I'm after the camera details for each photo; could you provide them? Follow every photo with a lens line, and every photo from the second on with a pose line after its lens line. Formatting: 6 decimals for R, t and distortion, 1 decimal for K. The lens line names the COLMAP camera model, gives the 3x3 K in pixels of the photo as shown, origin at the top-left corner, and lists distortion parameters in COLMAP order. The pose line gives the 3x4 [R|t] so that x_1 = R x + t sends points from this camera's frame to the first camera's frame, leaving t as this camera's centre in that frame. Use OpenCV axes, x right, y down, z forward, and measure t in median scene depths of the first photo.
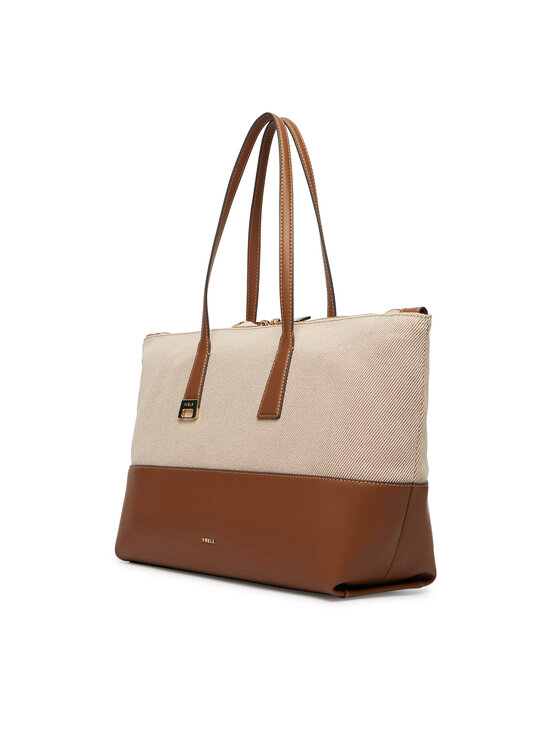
lens RADIAL K [[834.4, 0, 280.0], [0, 834.4, 373.0], [0, 0, 1]] dist [-0.001754, -0.001409]
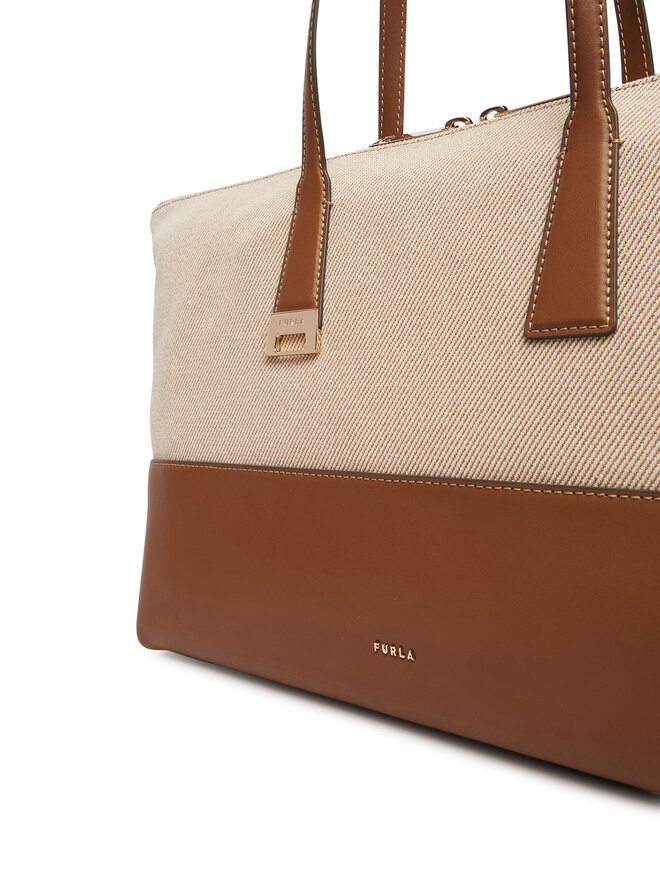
lens RADIAL K [[591.6, 0, 330.0], [0, 591.6, 440.0], [0, 0, 1]] dist [-0.000004, -0.000316]
pose [[0.980744, -0.064871, 0.184207, -0.146419], [0.033257, 0.984919, 0.169787, 0.045174], [-0.192443, -0.160392, 0.968112, 0.668217]]
